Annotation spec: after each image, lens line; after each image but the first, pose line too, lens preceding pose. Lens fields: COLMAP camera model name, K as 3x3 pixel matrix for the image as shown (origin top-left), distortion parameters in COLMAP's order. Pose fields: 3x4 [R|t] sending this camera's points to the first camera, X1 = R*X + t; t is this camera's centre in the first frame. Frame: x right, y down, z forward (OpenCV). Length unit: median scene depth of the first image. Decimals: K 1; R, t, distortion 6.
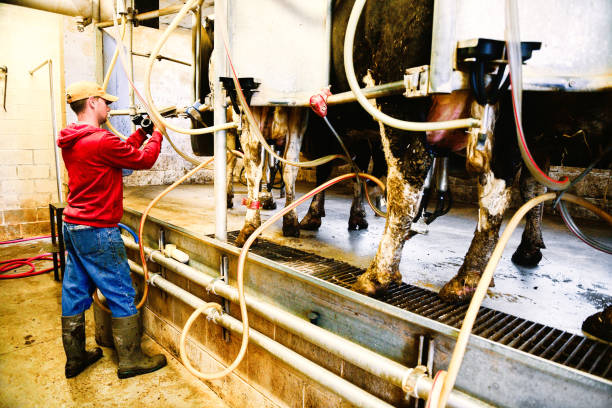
lens RADIAL K [[394.7, 0, 306.0], [0, 394.7, 204.0], [0, 0, 1]] dist [-0.000961, 0.000315]
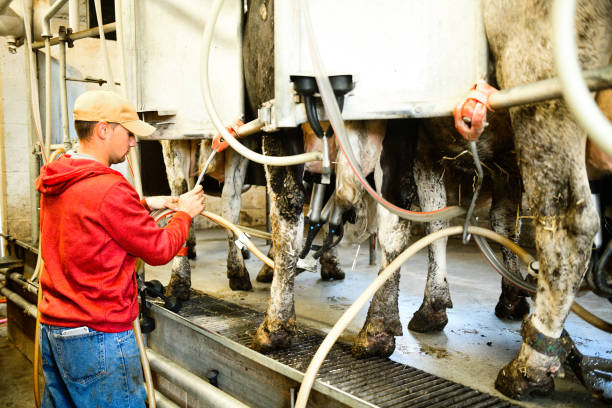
lens RADIAL K [[554.0, 0, 306.0], [0, 554.0, 204.0], [0, 0, 1]] dist [0.167100, -0.009116]
pose [[0.992382, -0.035168, -0.118070, 0.442258], [0.023591, 0.994901, -0.098055, 0.039434], [0.120916, 0.094522, 0.988152, -0.281534]]
